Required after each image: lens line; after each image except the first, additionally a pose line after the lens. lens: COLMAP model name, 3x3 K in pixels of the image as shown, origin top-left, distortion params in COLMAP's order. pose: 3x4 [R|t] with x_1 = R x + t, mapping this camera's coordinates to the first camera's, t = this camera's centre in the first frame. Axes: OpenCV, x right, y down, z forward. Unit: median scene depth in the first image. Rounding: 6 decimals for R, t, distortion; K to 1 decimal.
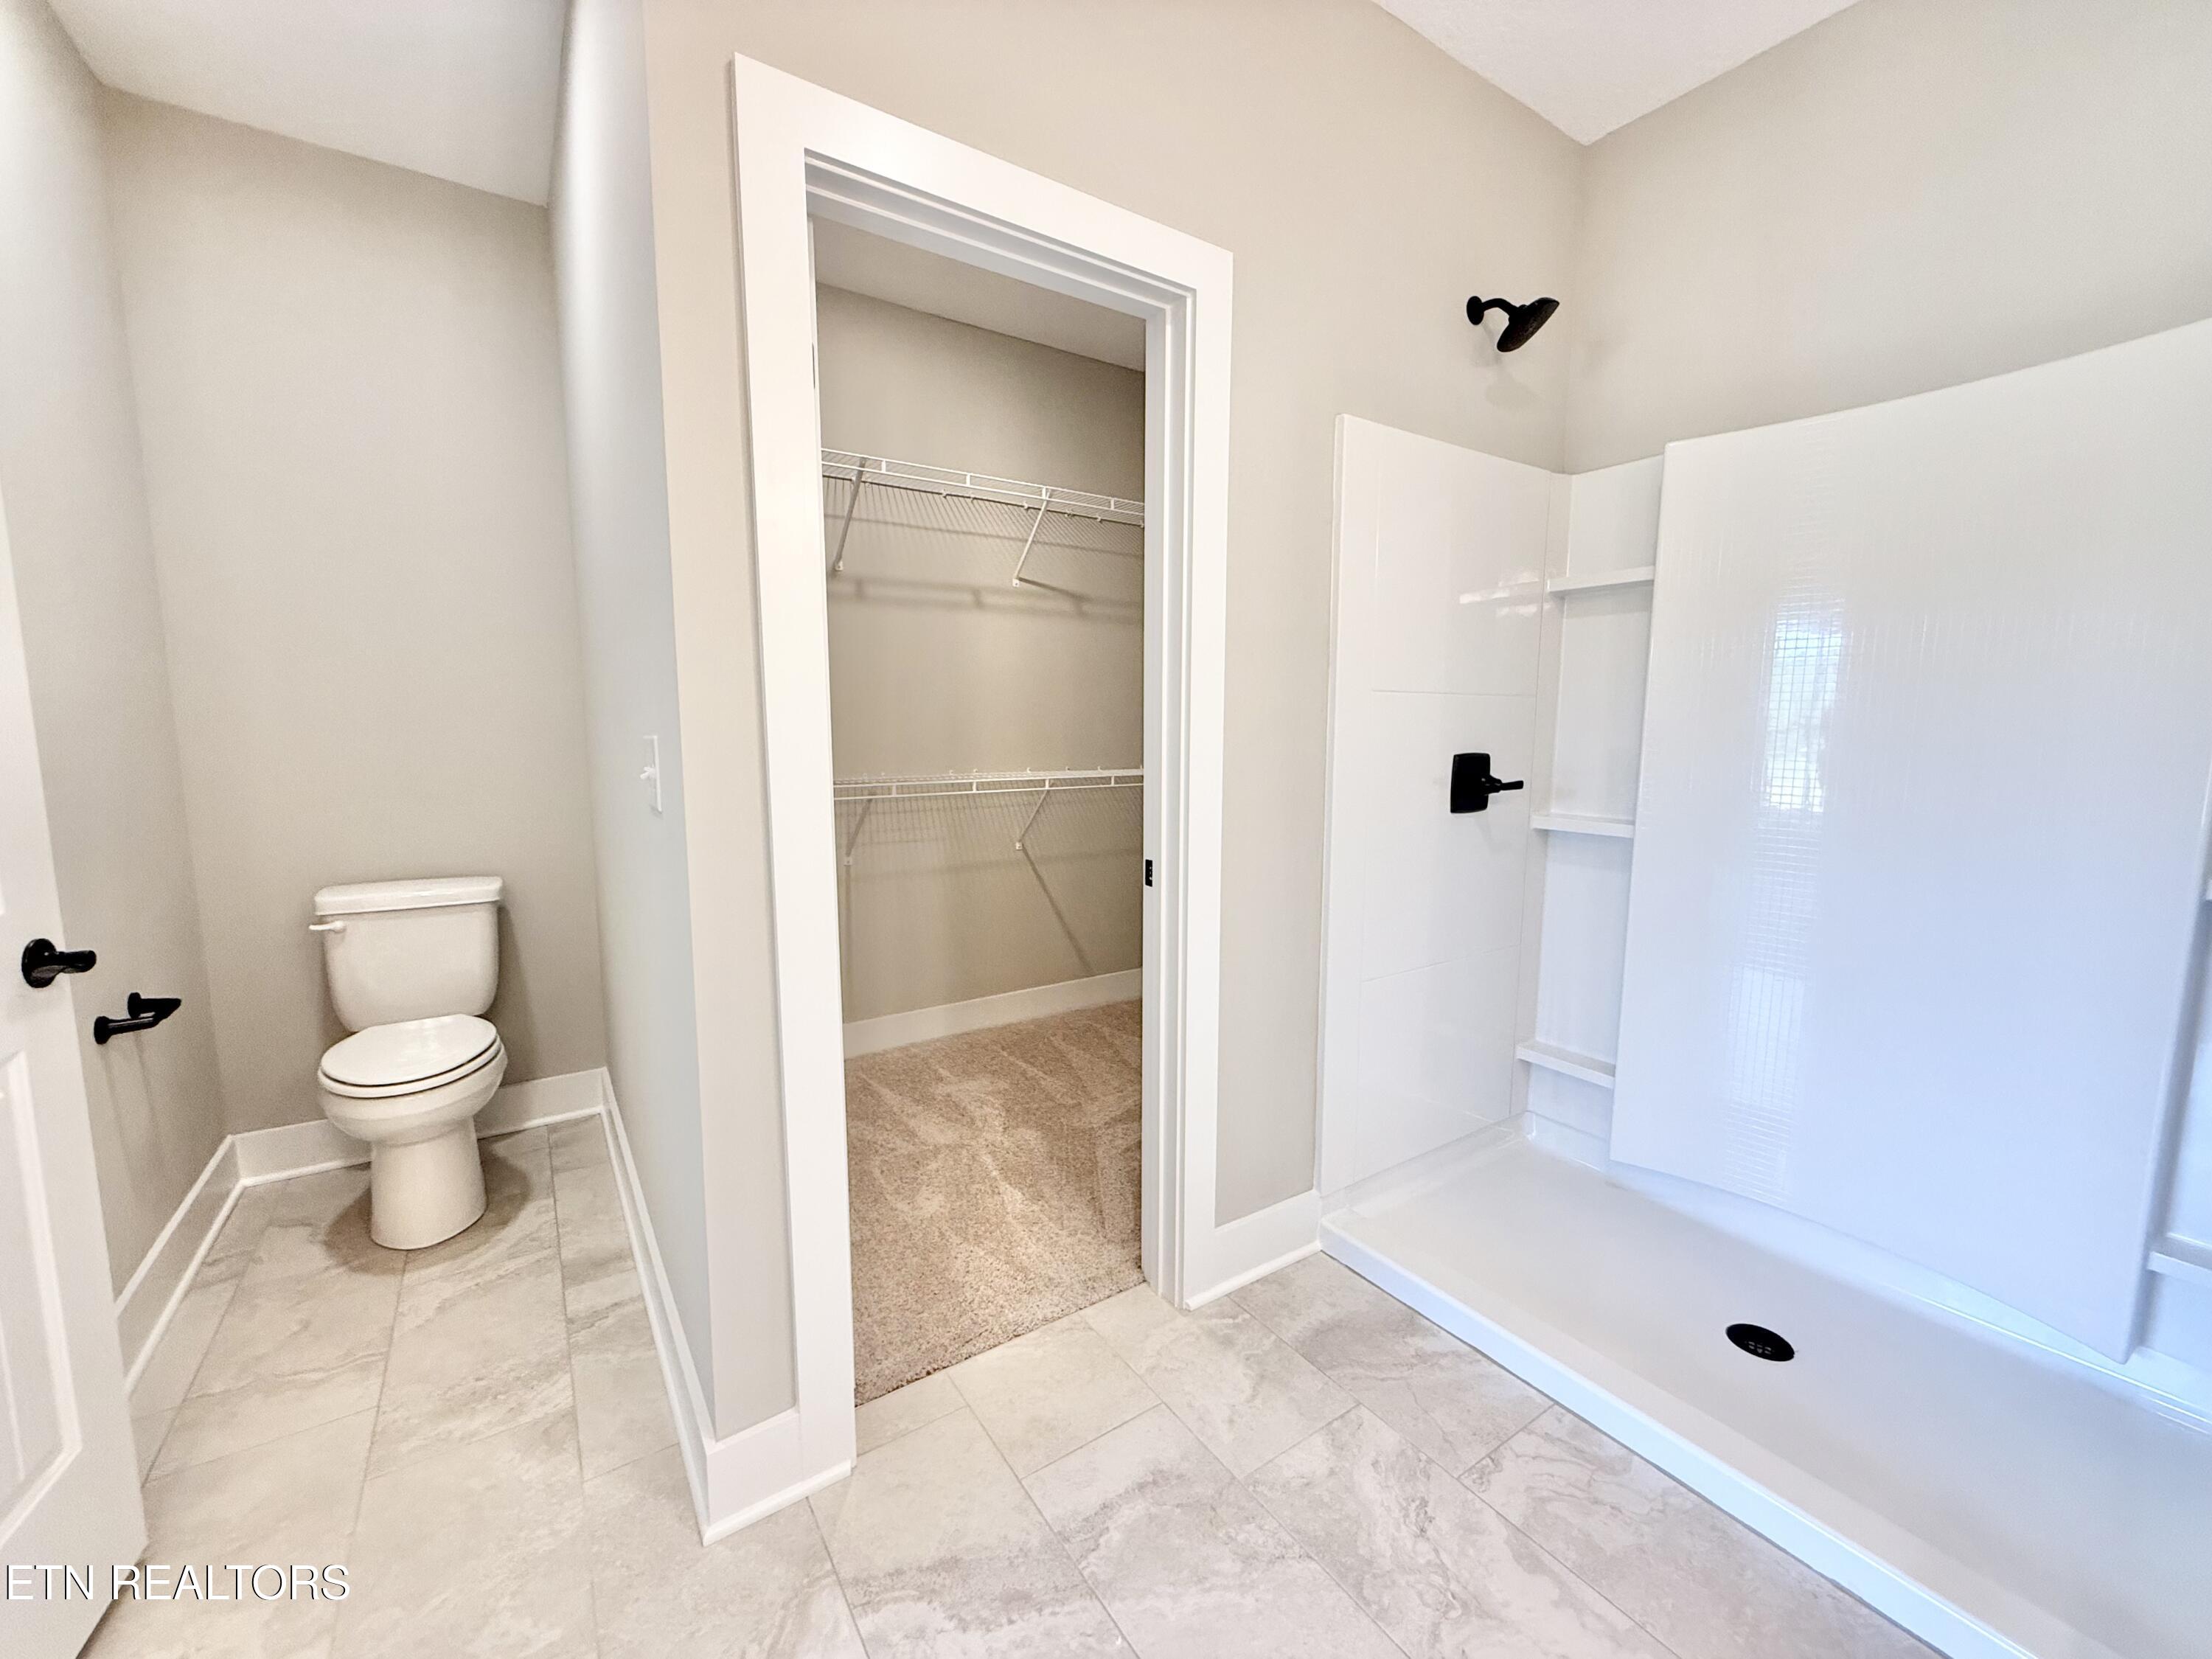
lens RADIAL K [[885.3, 0, 1097.5], [0, 885.3, 825.8], [0, 0, 1]] dist [0.001241, 0.000187]
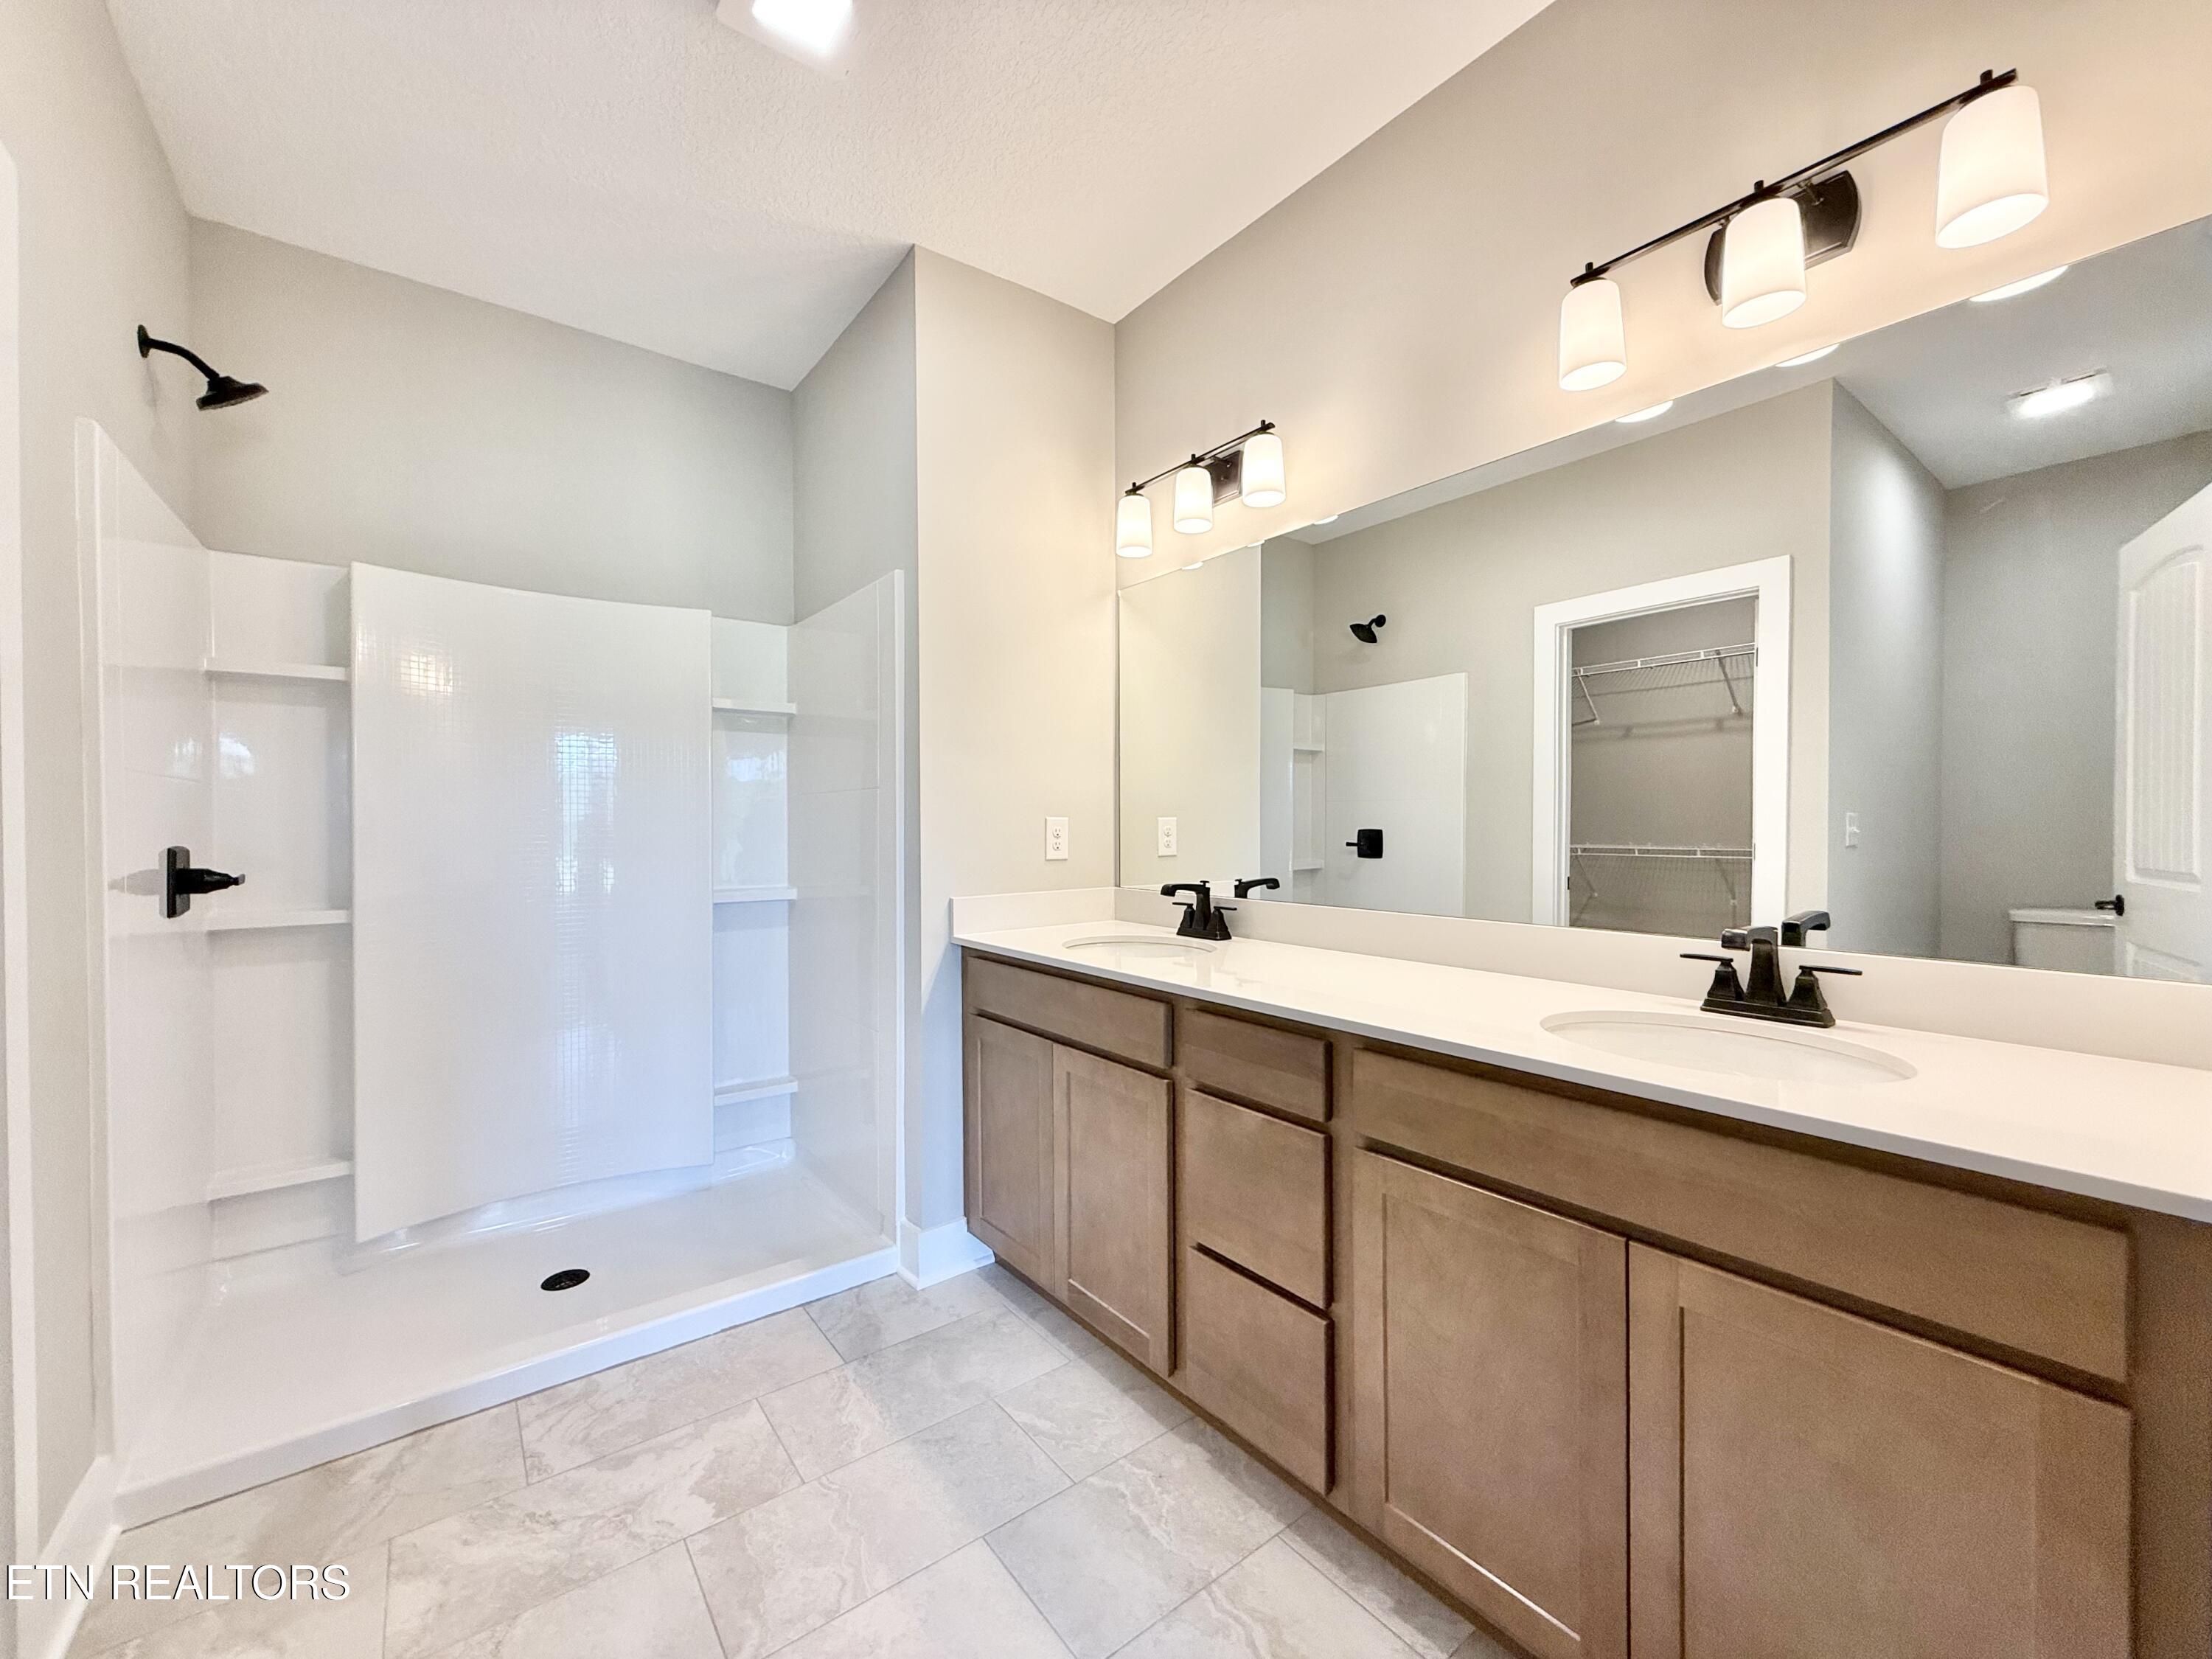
lens RADIAL K [[885.3, 0, 1094.1], [0, 885.3, 835.8], [0, 0, 1]] dist [0.001241, 0.000187]
pose [[-0.051814, -0.022957, 0.998393, -0.742826], [0.119647, 0.992392, 0.029029, -0.020319], [-0.991464, 0.120959, -0.048673, 0.257829]]
